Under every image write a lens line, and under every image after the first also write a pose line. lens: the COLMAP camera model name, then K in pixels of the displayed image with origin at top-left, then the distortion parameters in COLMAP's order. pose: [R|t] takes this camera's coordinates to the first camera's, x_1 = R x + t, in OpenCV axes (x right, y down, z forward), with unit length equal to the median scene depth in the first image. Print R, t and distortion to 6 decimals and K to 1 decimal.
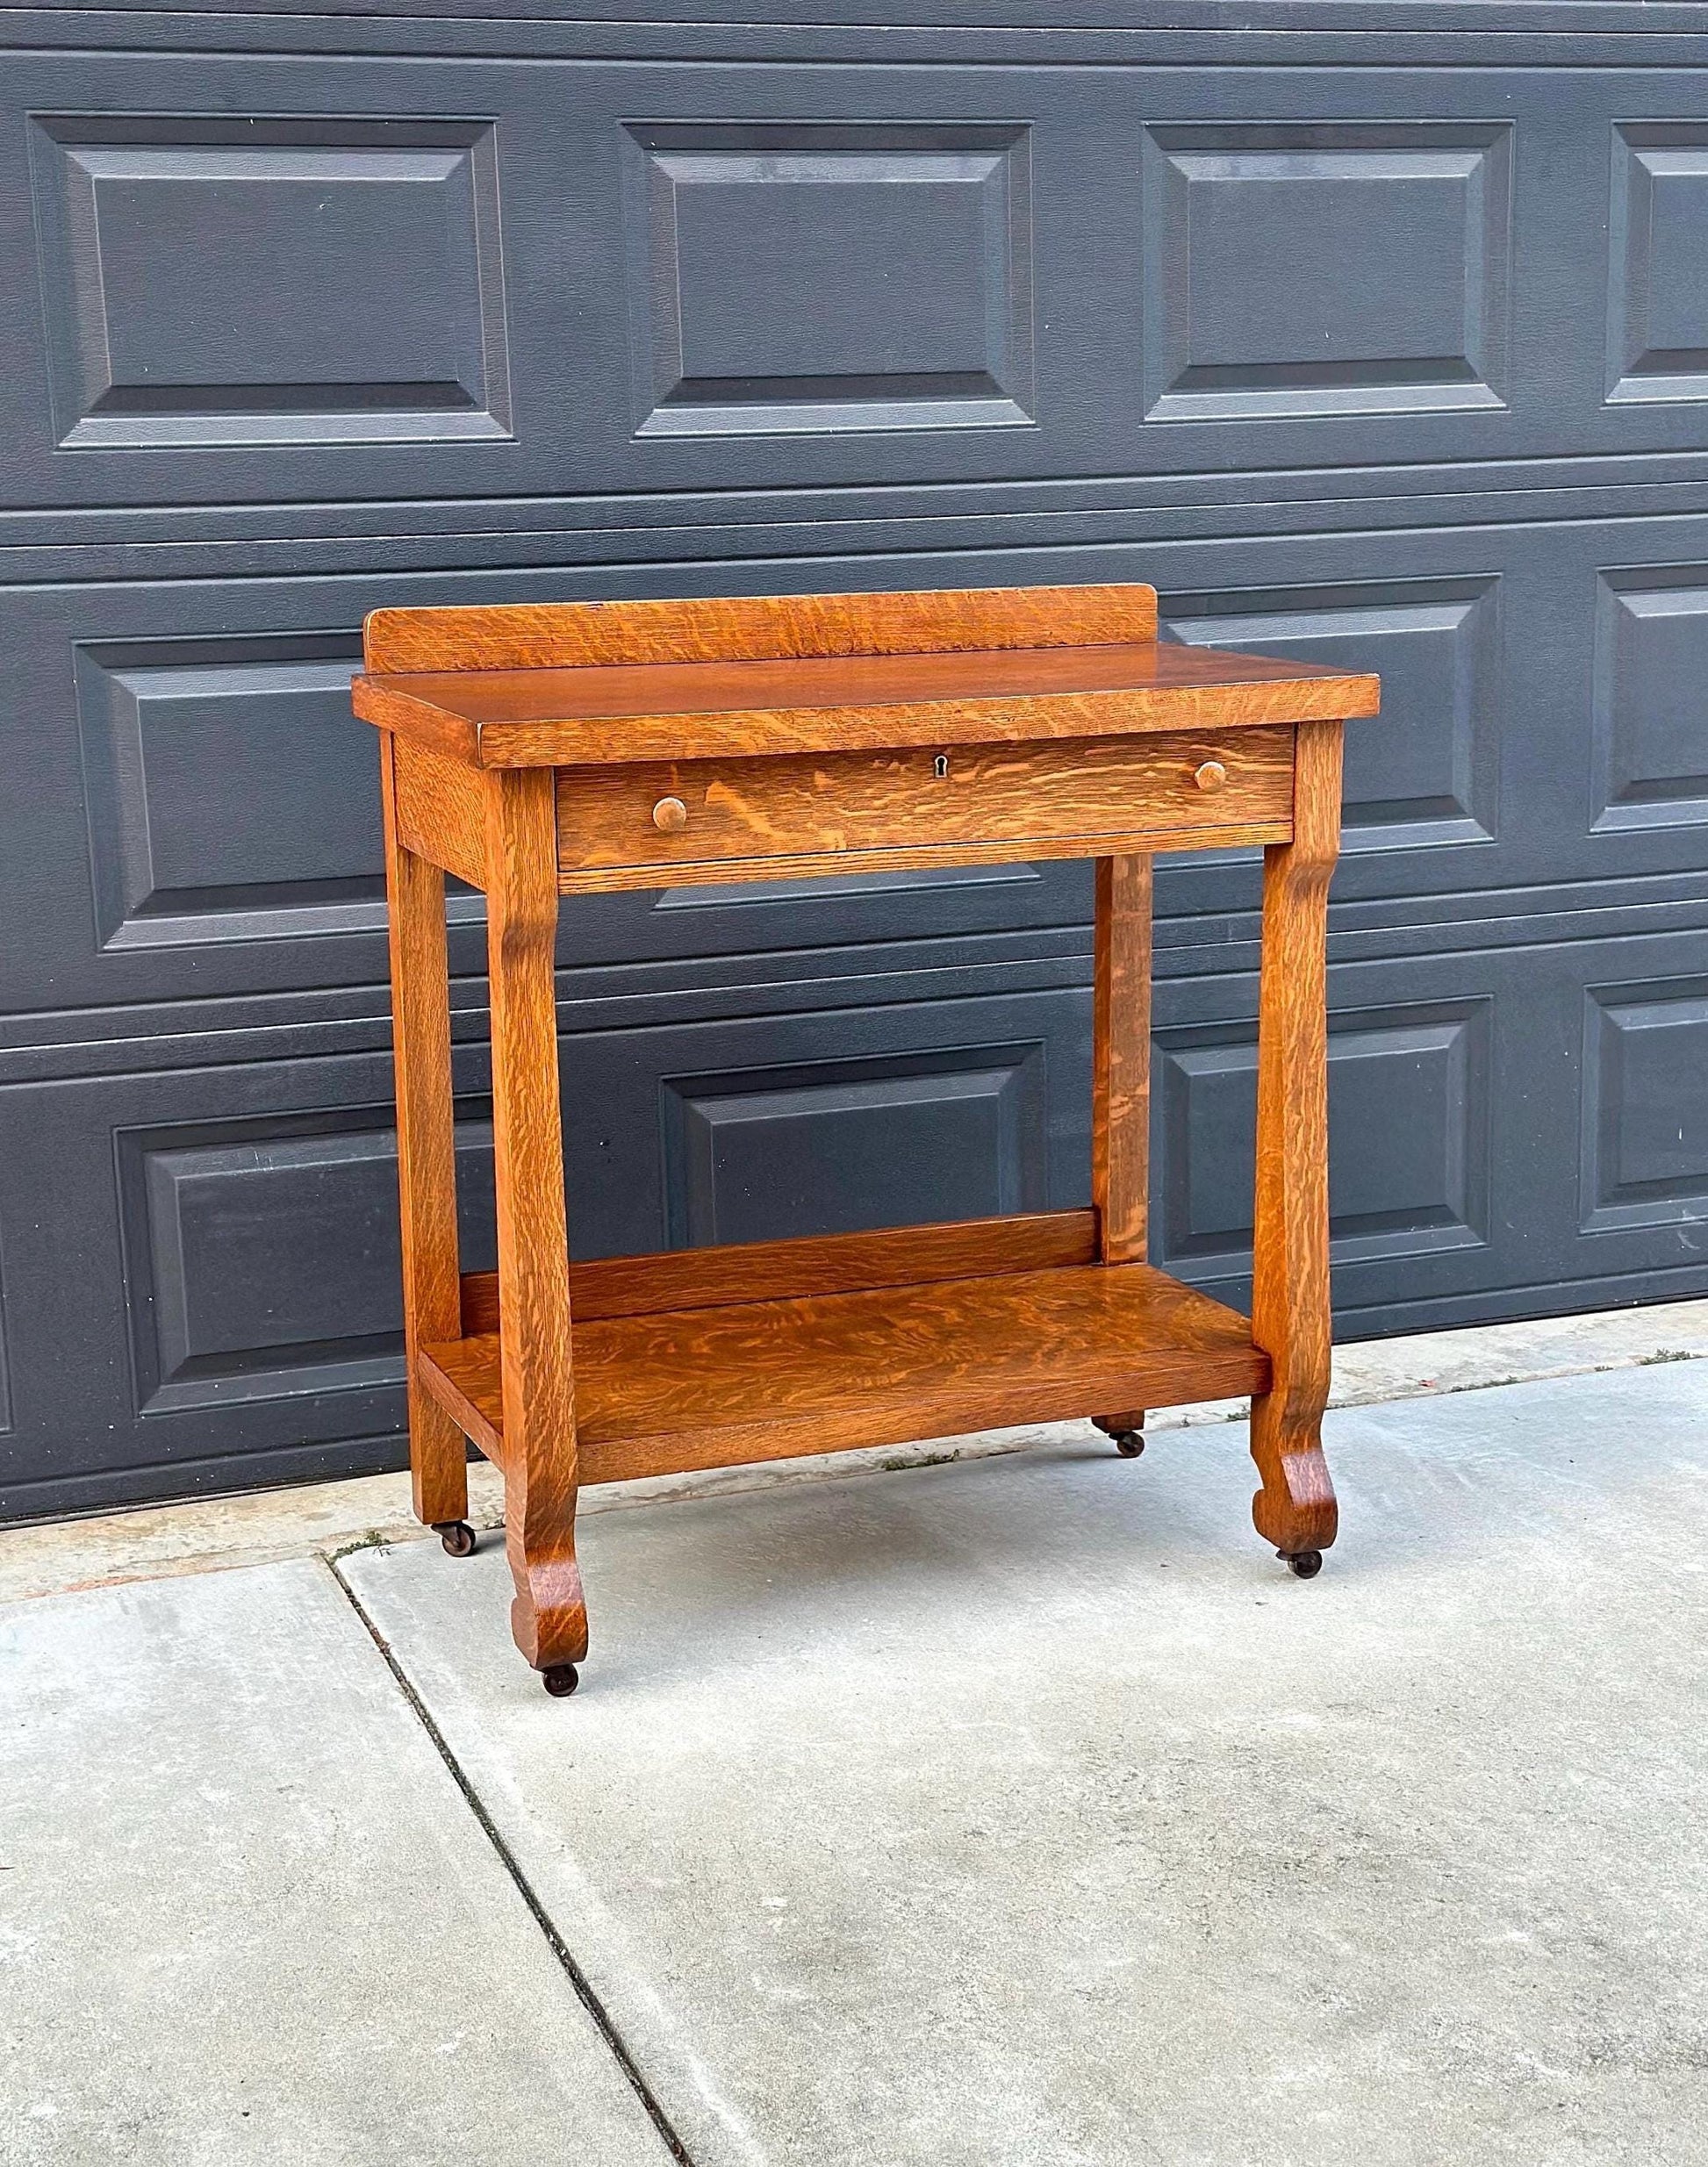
lens RADIAL K [[3311.7, 0, 842.2], [0, 3311.7, 1186.3], [0, 0, 1]] dist [0.146713, 0.000000]
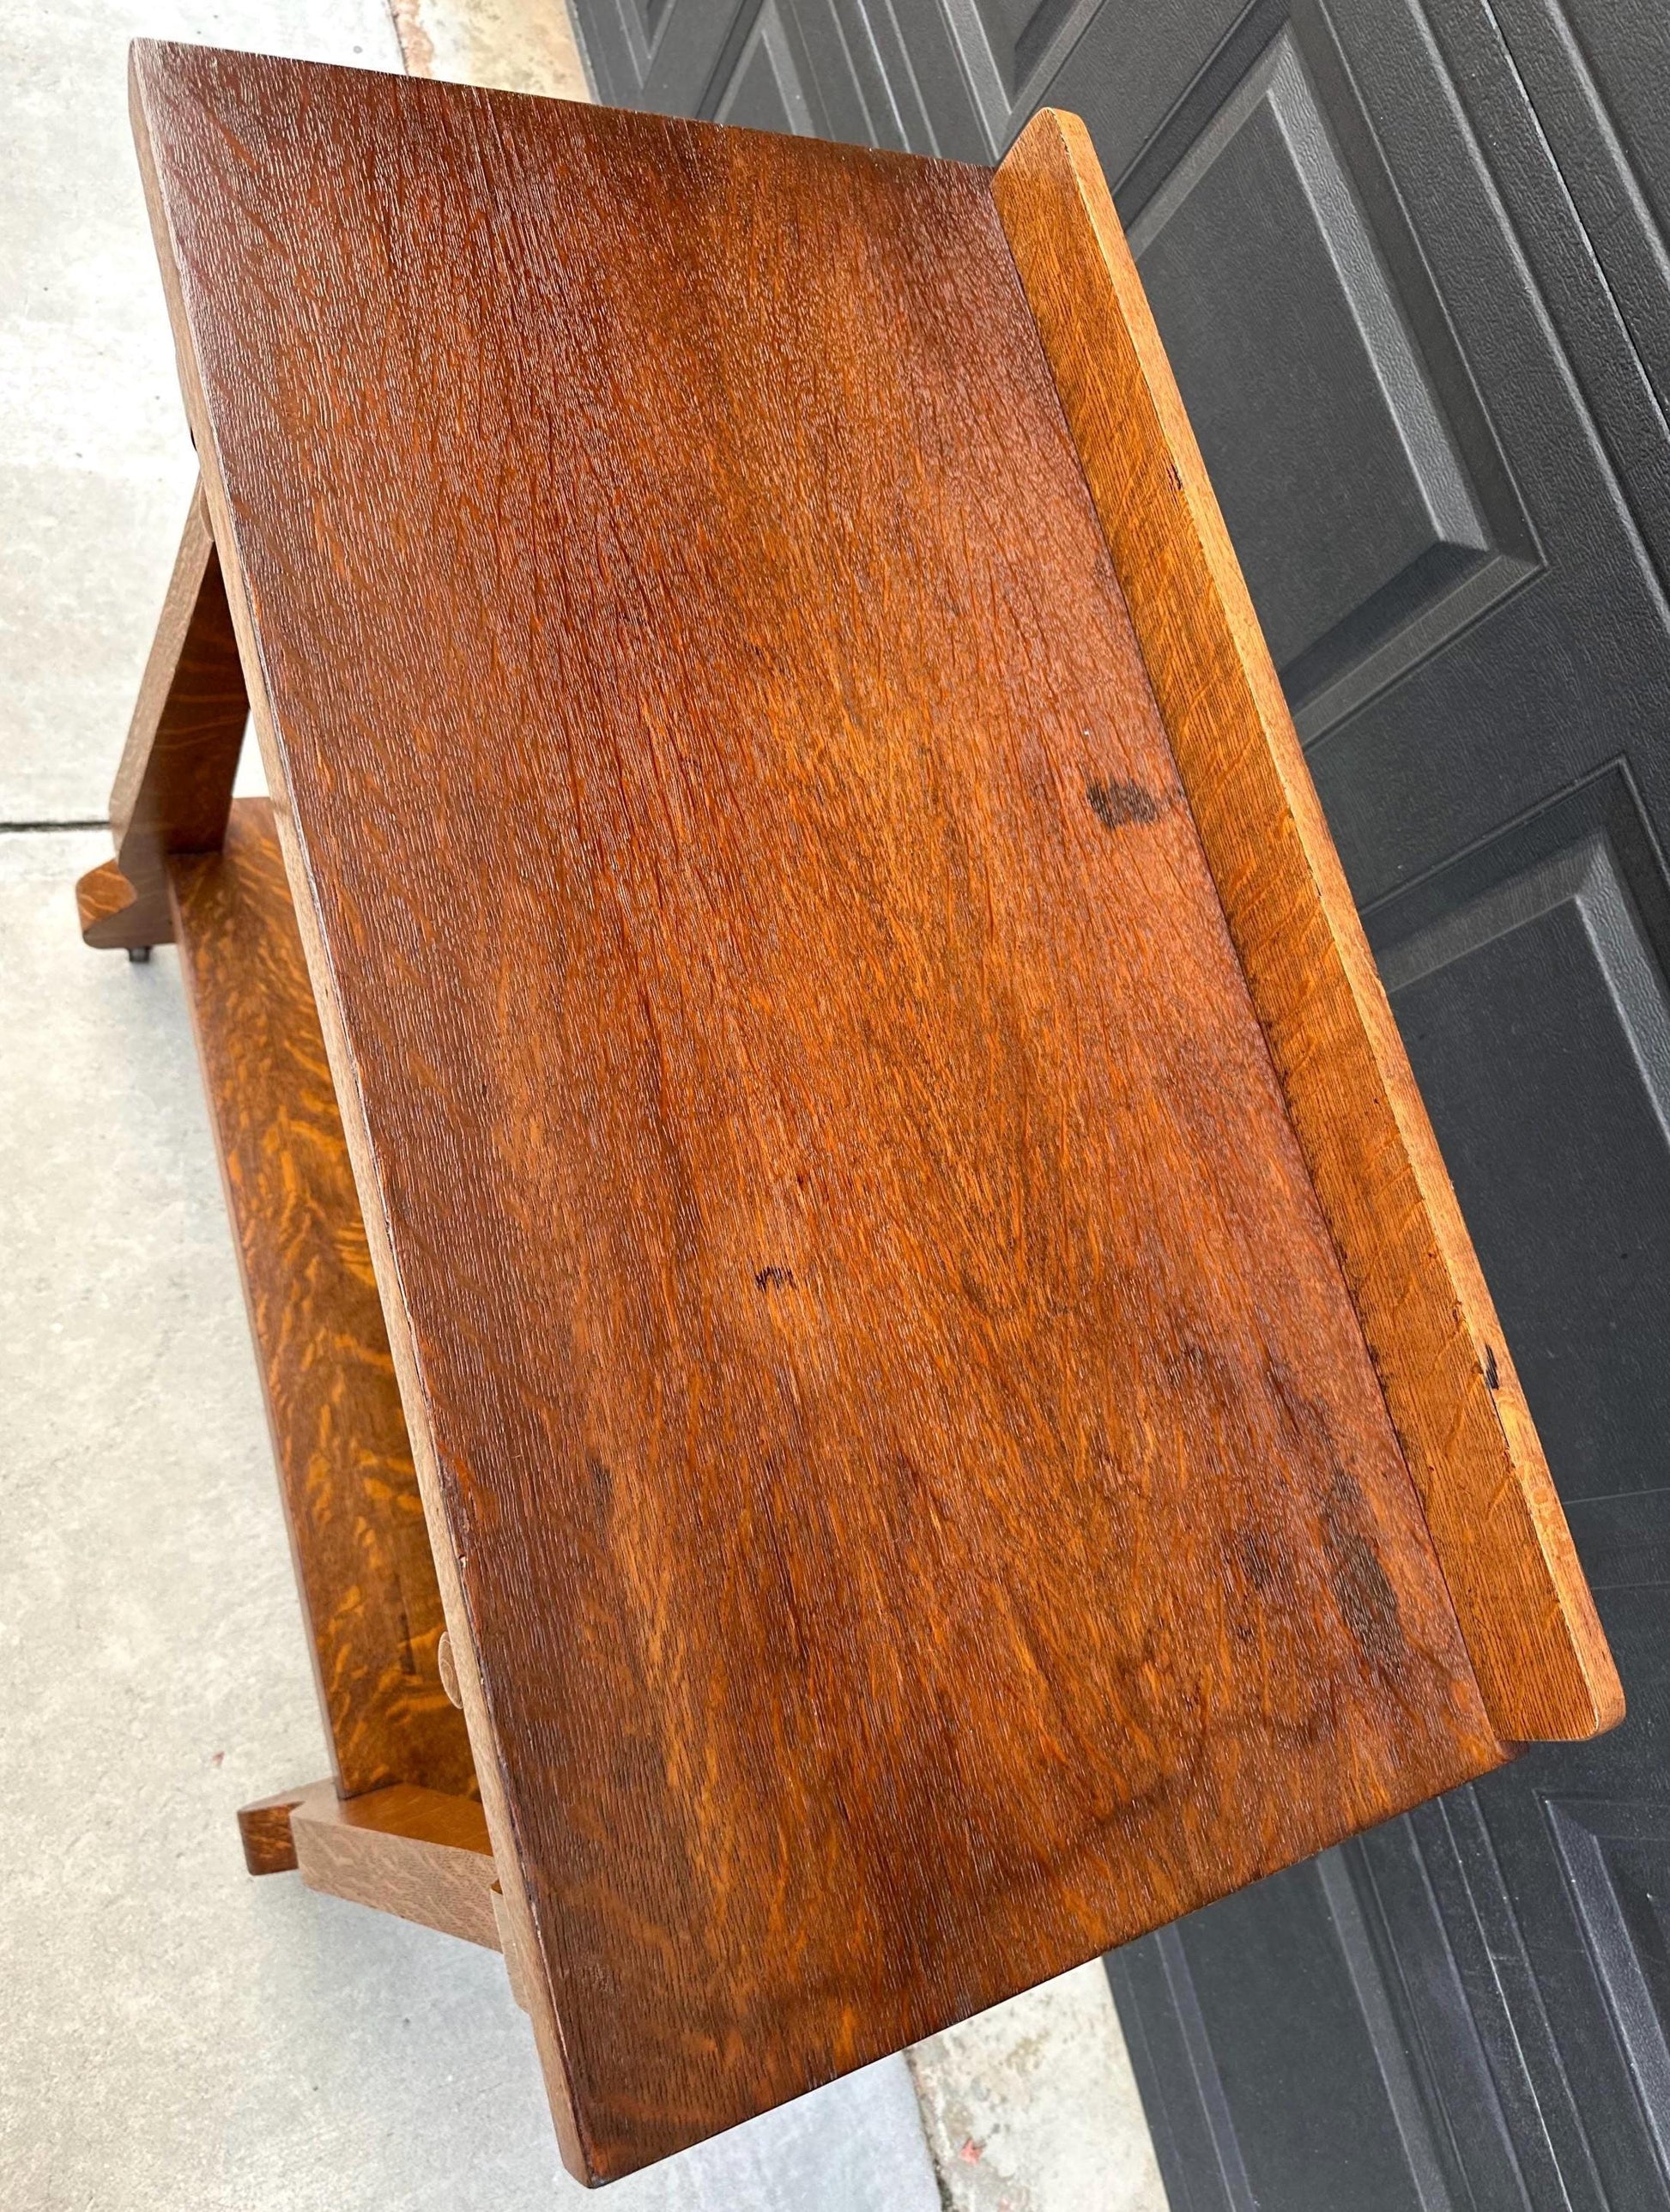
lens RADIAL K [[1626.8, 0, 831.0], [0, 1626.8, 1142.1], [0, 0, 1]] dist [0.027570, -0.038584]
pose [[-0.082233, 0.936619, -0.340562, 0.108220], [-0.620270, 0.219371, 0.753088, -0.305492], [0.780066, 0.273169, 0.562917, 0.846924]]
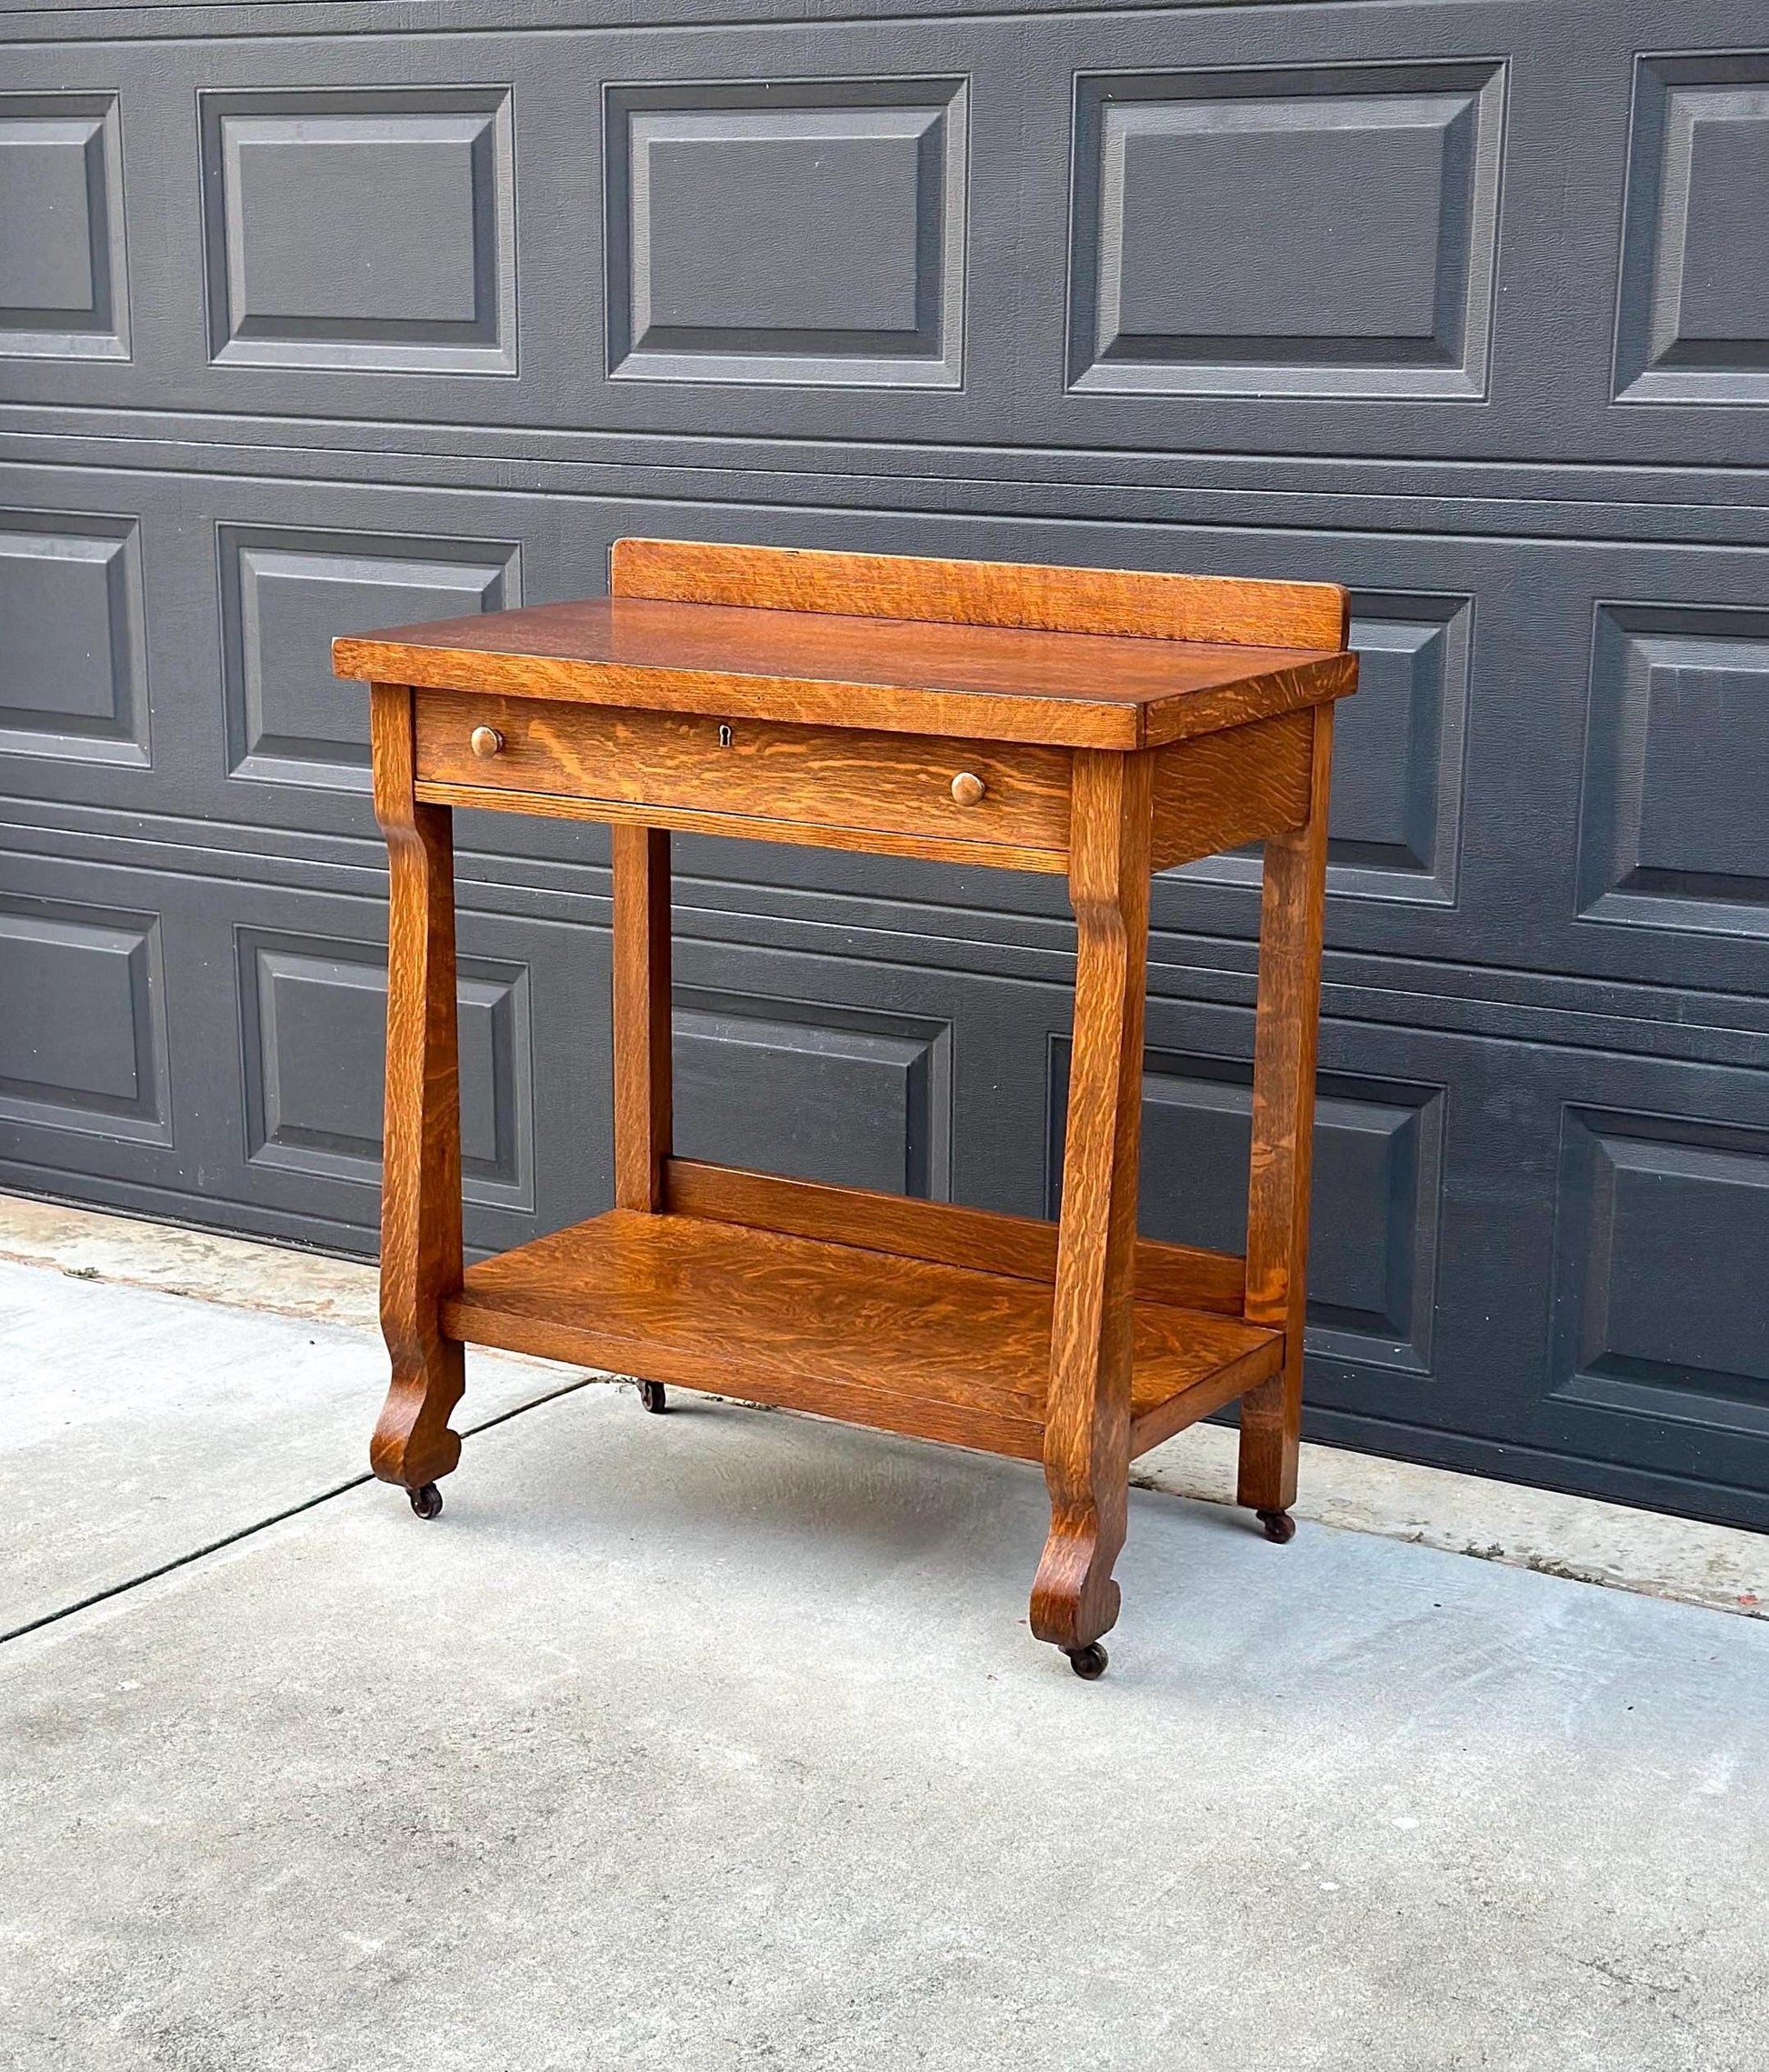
lens RADIAL K [[3469.9, 0, 893.4], [0, 3469.9, 1176.8], [0, 0, 1]] dist [0.146403, 0.000000]
pose [[0.608478, 0.225218, -0.760941, 0.818892], [-0.205340, 0.970910, 0.123164, -0.125424], [0.766544, 0.081309, 0.637023, 0.344087]]
